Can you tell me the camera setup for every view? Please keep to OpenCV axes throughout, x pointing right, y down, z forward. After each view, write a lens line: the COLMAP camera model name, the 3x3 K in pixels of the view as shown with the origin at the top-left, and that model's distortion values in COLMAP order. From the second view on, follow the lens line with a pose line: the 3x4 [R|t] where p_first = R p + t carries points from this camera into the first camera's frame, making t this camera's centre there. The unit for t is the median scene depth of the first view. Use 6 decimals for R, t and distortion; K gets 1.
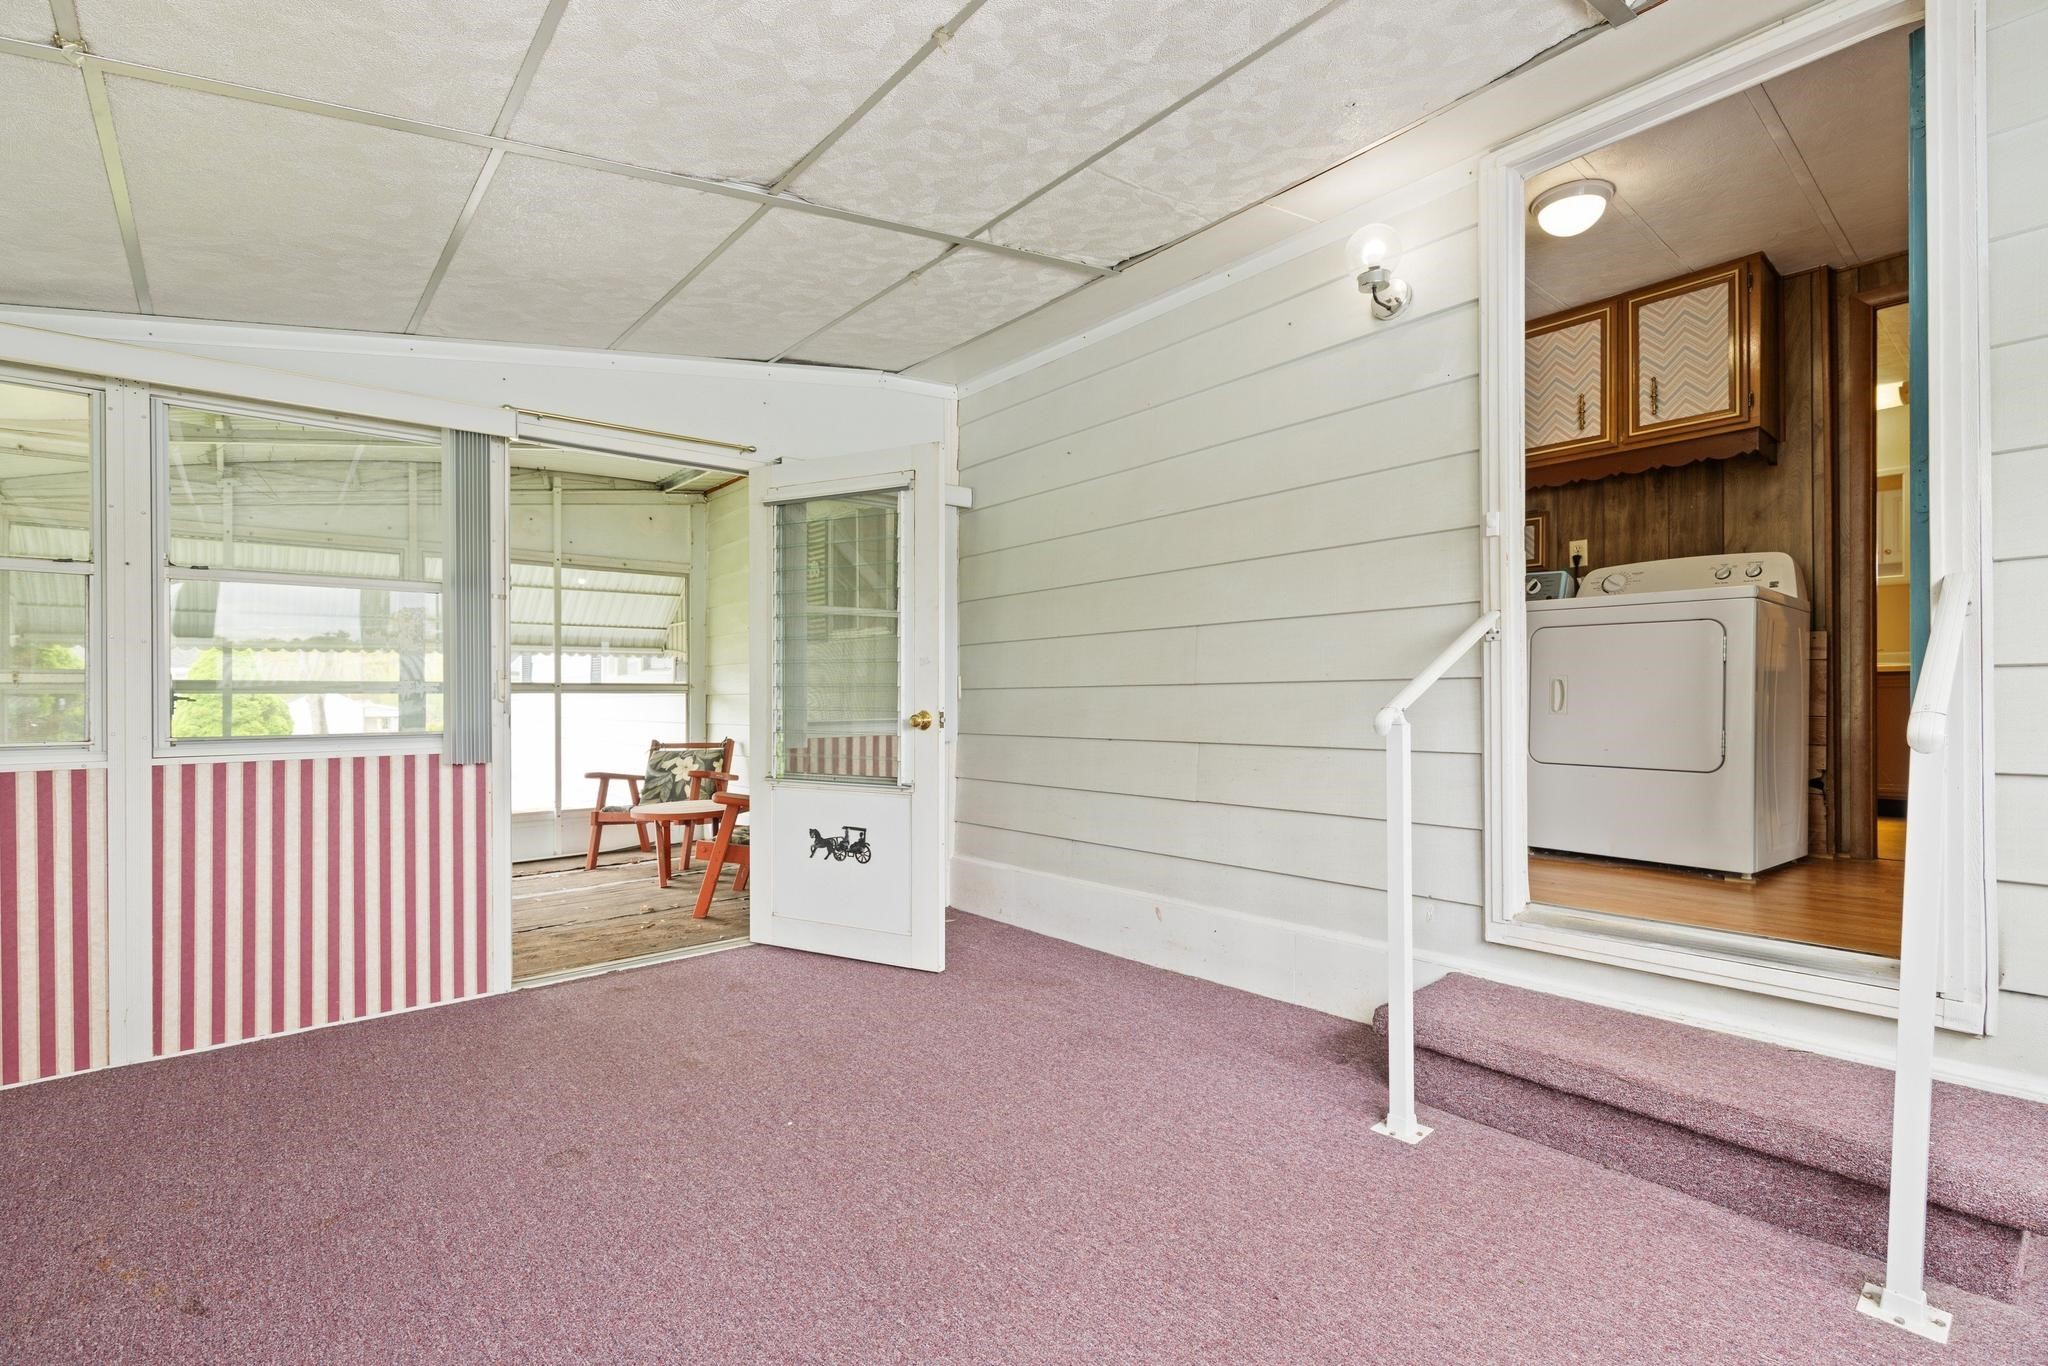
lens RADIAL K [[927.8, 0, 1027.5], [0, 927.8, 695.9], [0, 0, 1]] dist [-0.000664, -0.000151]
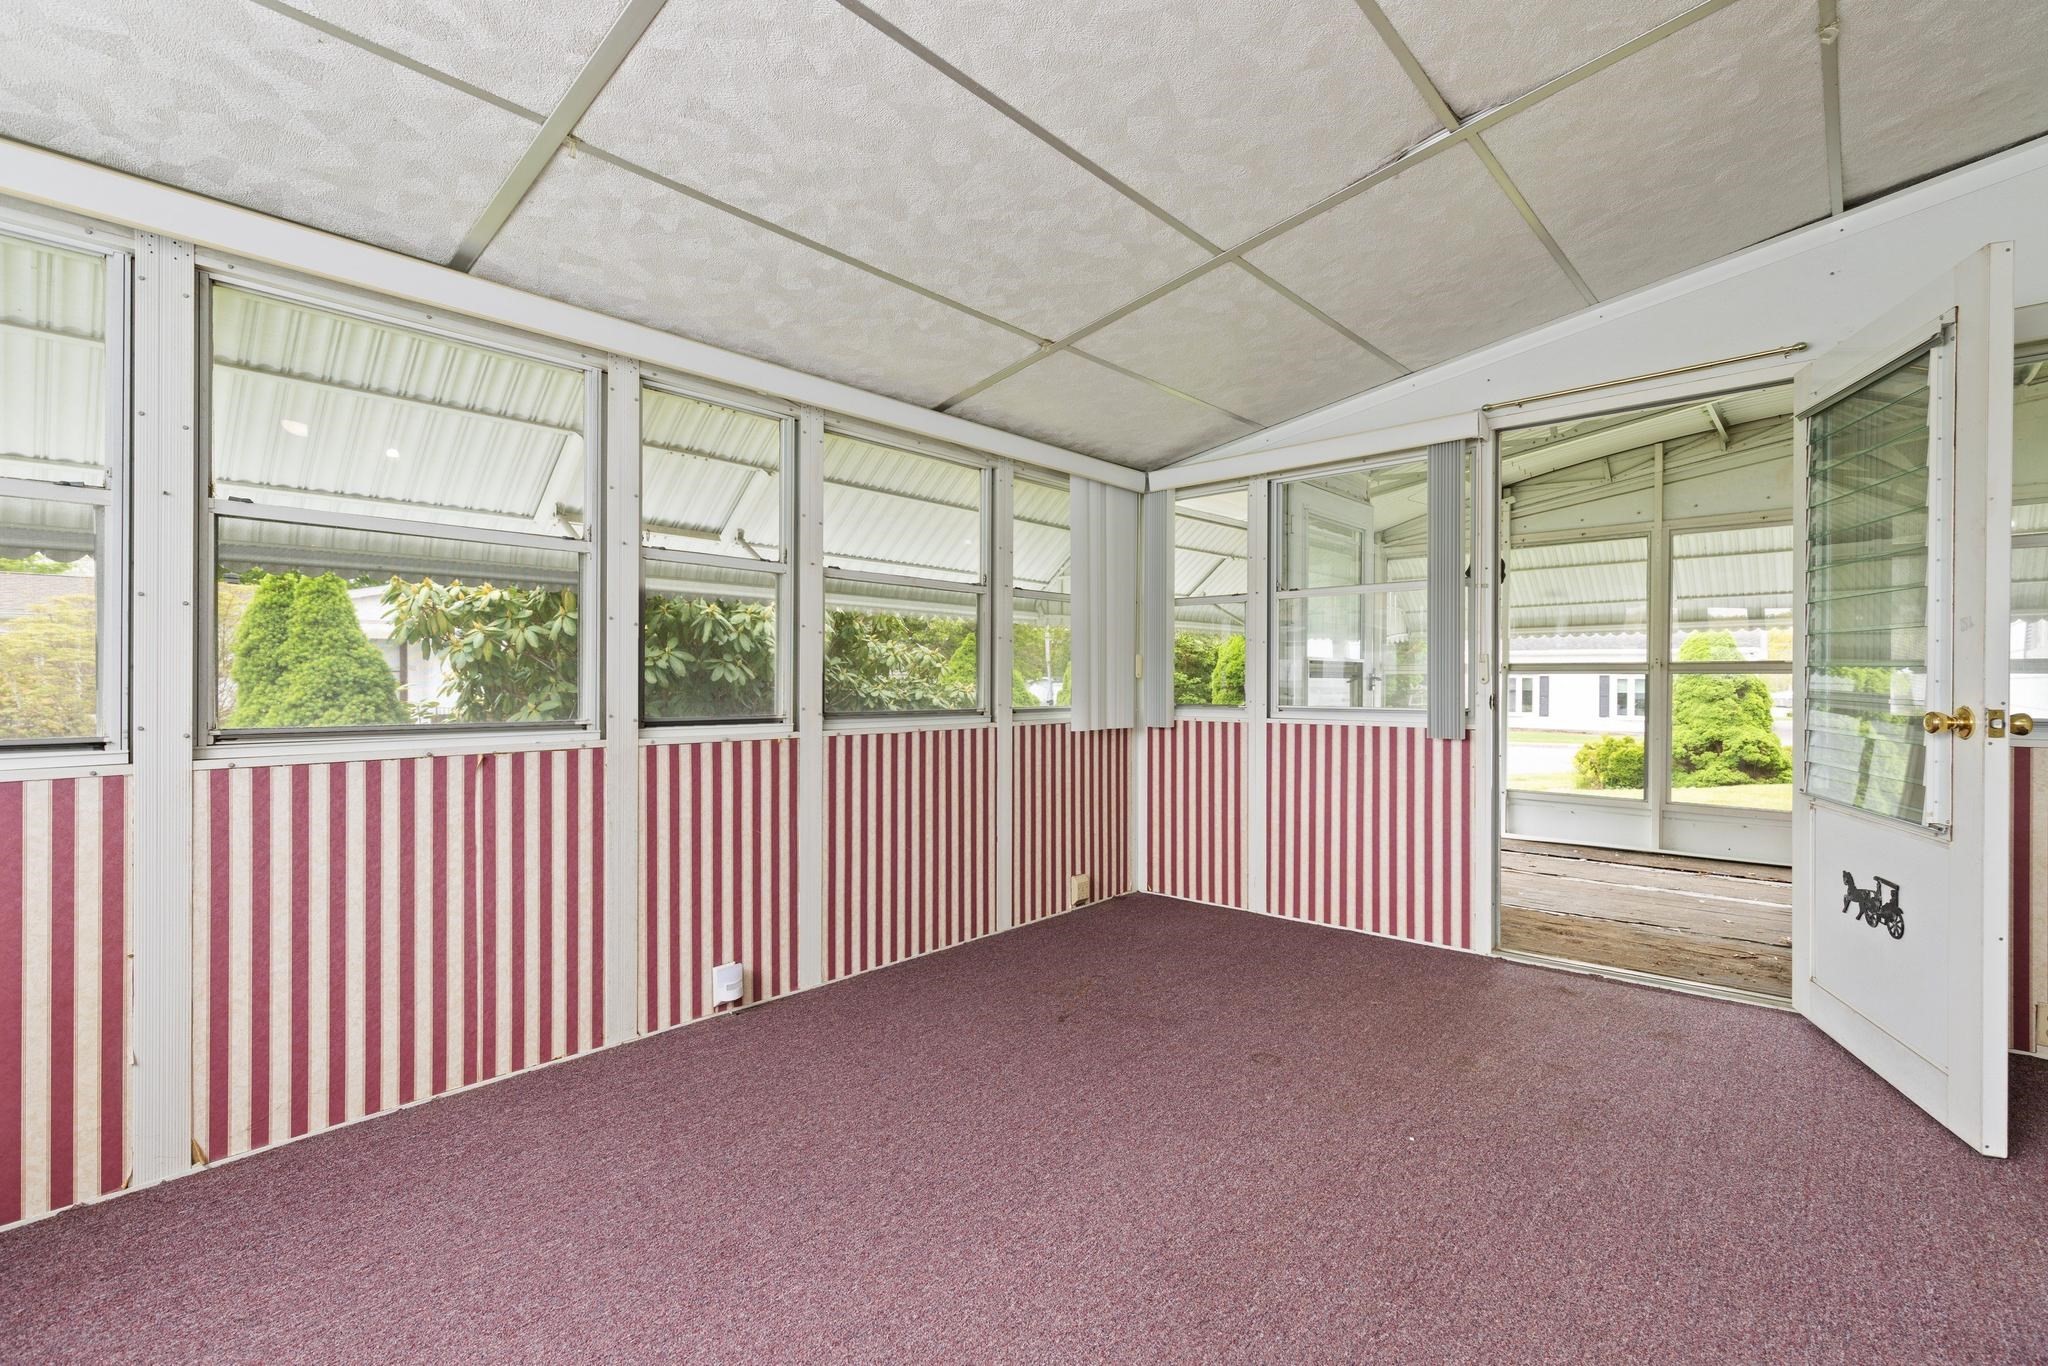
lens RADIAL K [[918.3, 0, 1024.0], [0, 918.3, 683.0], [0, 0, 1]] dist [-0.000097, -0.000004]
pose [[0.129202, 0.012343, -0.991541, 0.404357], [-0.001891, 0.999924, 0.012201, -0.005908], [0.991616, 0.000298, 0.129215, 0.329507]]
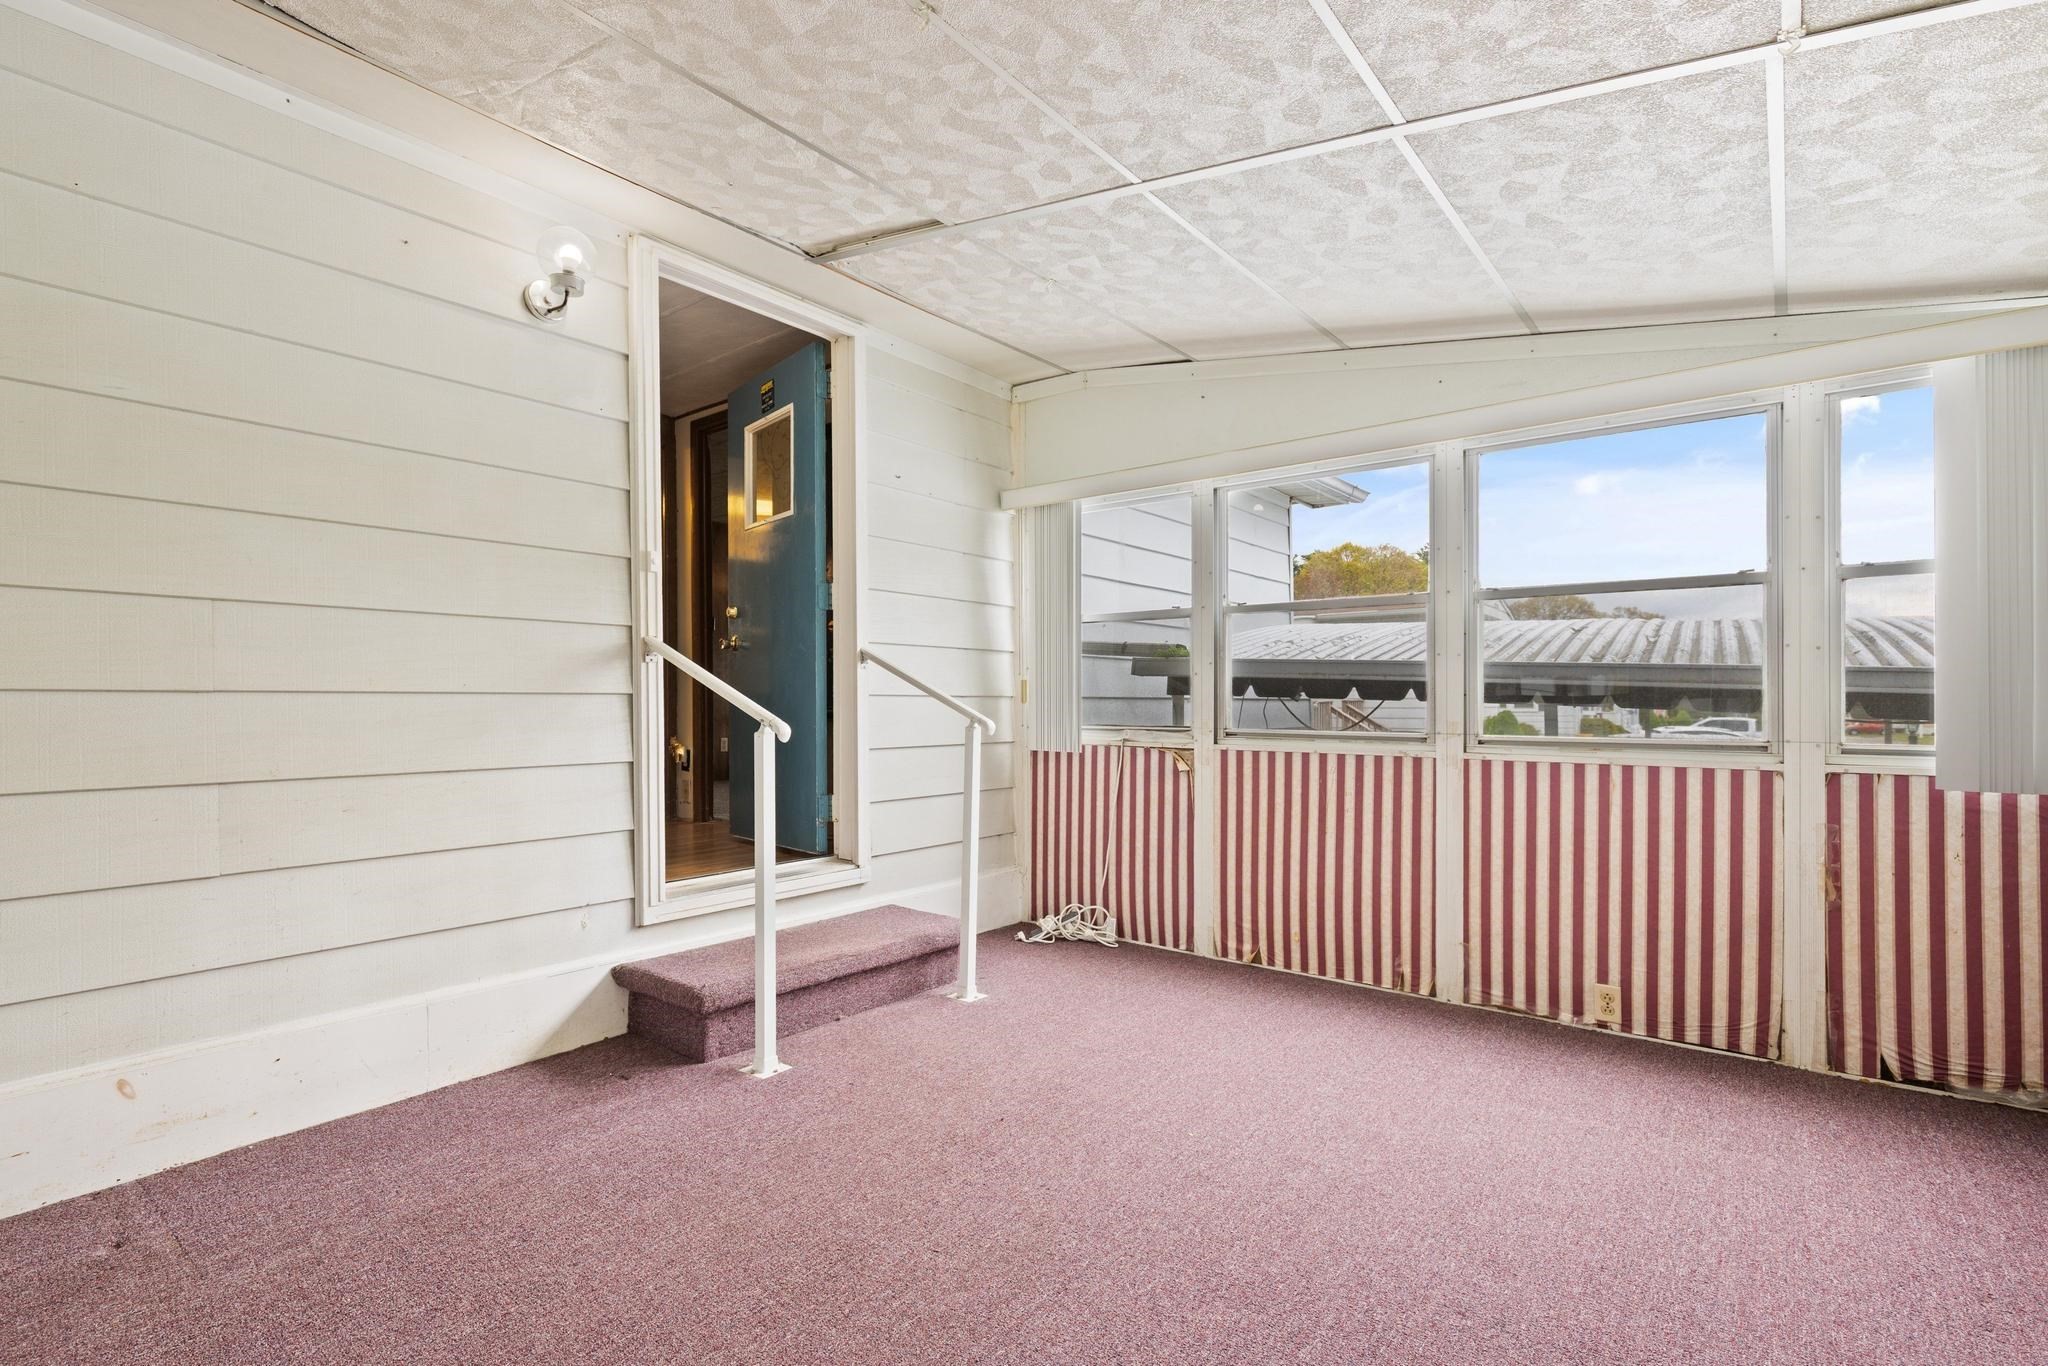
lens RADIAL K [[956.5, 0, 1033.1], [0, 956.5, 699.1], [0, 0, 1]] dist [0.003600, 0.000638]
pose [[-0.196435, 0.013612, 0.980422, -0.572795], [0.002260, 0.999907, -0.013429, 0.002454], [-0.980514, -0.000422, -0.196447, 0.580880]]
